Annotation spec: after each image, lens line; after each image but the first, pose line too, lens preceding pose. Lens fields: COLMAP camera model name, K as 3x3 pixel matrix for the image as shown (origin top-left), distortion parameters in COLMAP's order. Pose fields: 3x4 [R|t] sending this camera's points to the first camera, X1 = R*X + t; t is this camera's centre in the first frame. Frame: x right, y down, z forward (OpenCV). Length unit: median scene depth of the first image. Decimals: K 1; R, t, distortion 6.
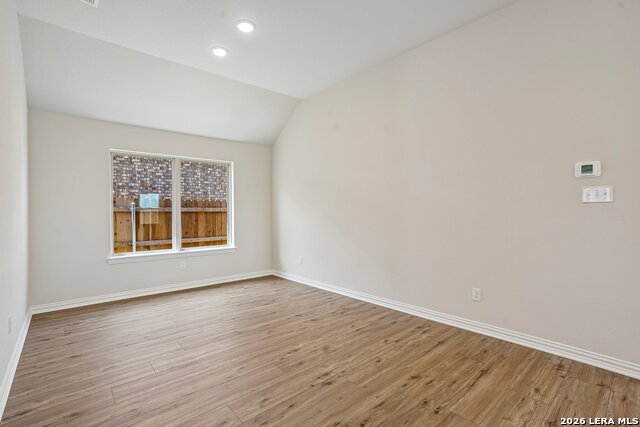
lens RADIAL K [[294.6, 0, 320.0], [0, 294.6, 213.5], [0, 0, 1]] dist [-0.000653, 0.000379]
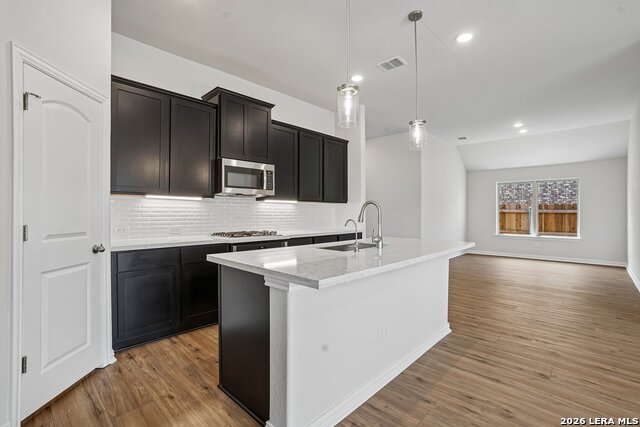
lens RADIAL K [[294.6, 0, 320.0], [0, 294.6, 213.5], [0, 0, 1]] dist [-0.000653, 0.000379]
pose [[0.092721, 0.008323, -0.995657, 1.020865], [-0.007484, 0.999943, 0.007661, -0.005766], [0.995664, 0.006741, 0.092778, -0.363468]]
